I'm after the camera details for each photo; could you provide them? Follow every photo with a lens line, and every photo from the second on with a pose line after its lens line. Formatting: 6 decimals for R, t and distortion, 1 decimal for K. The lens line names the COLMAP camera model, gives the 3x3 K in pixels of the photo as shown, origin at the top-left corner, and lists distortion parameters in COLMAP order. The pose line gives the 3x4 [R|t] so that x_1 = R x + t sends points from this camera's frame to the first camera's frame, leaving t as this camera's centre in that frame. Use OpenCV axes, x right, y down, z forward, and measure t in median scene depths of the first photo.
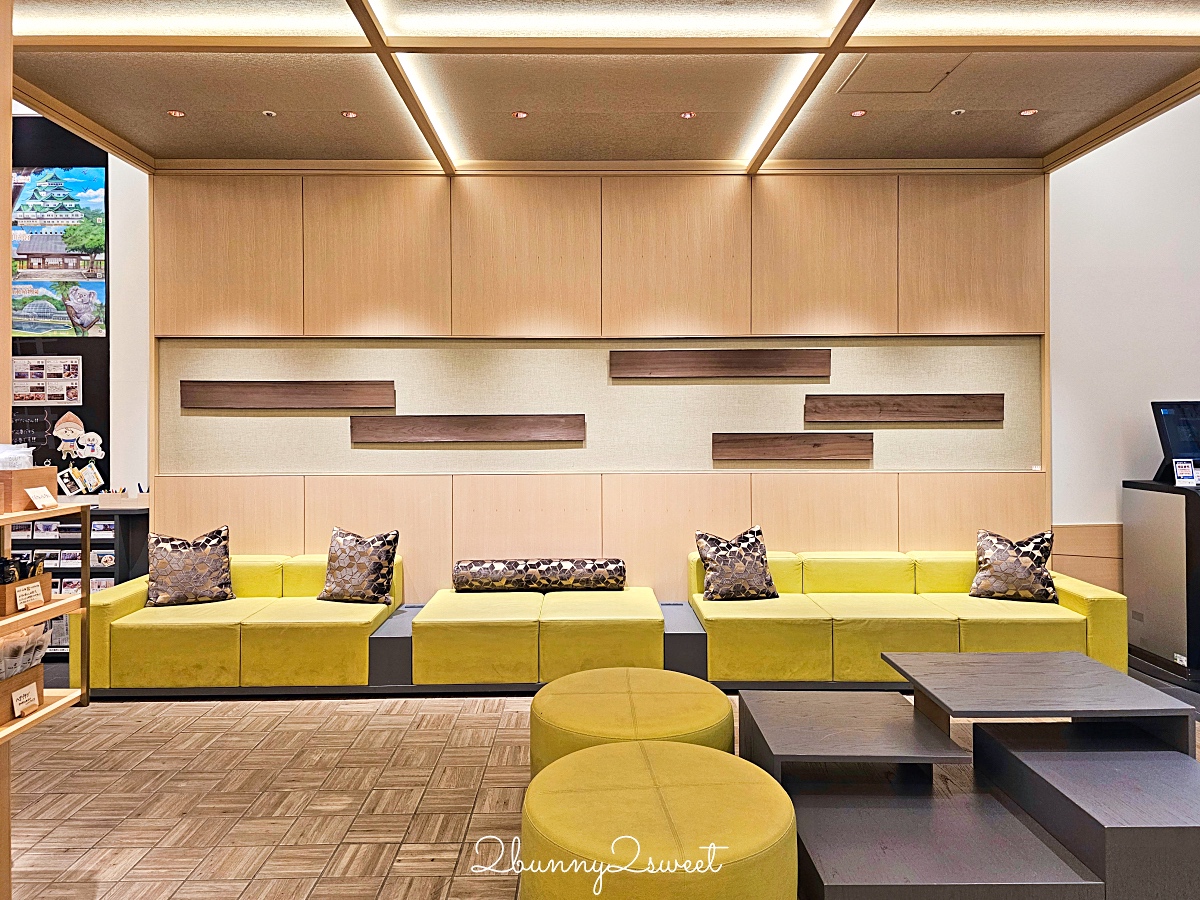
lens RADIAL K [[810.8, 0, 601.1], [0, 810.8, 416.6], [0, 0, 1]] dist [0.038396, -0.066626]
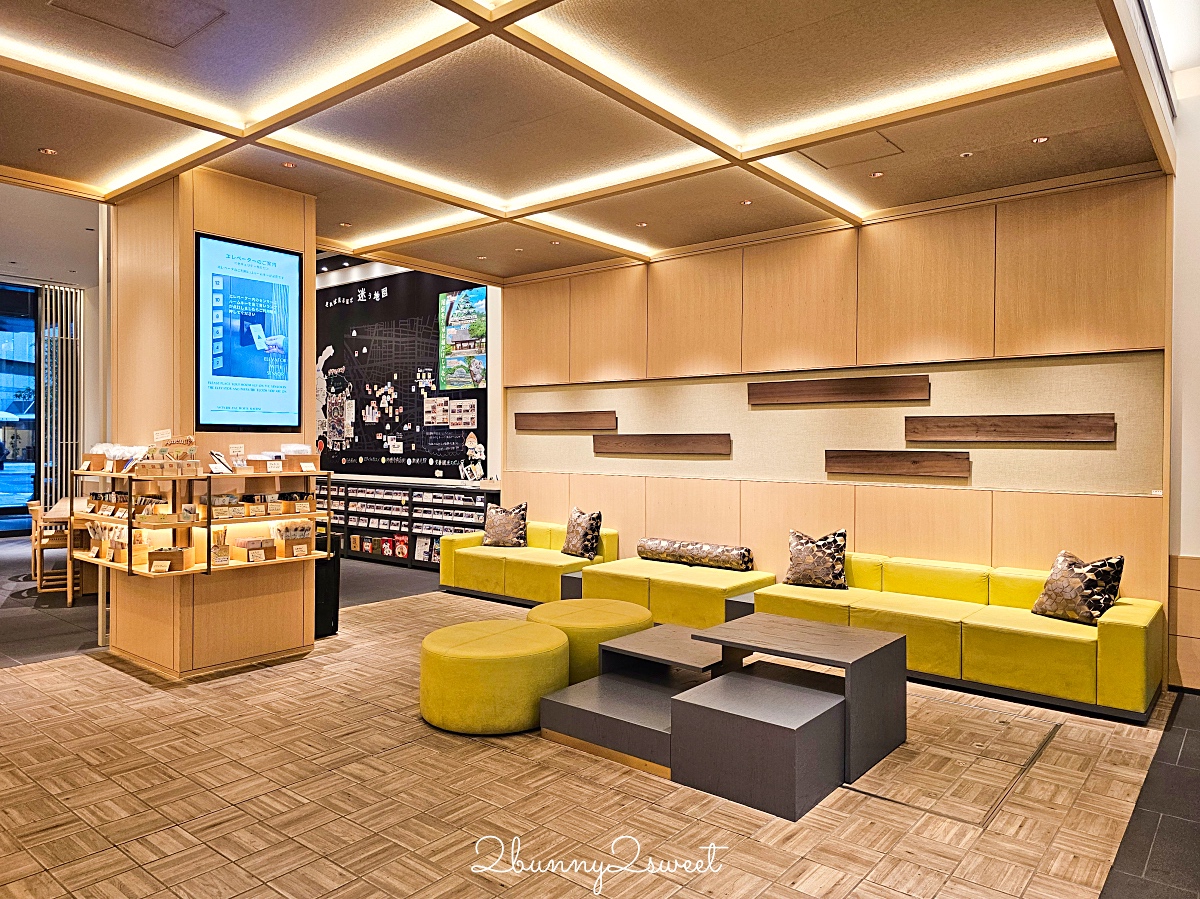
lens RADIAL K [[804.0, 0, 600.0], [0, 804.0, 449.5], [0, 0, 1]] dist [0.002284, -0.059318]
pose [[0.755740, 0.014238, -0.654717, 0.662541], [-0.004583, 0.999854, 0.016453, 0.001862], [0.654856, -0.009434, 0.755695, -0.104377]]
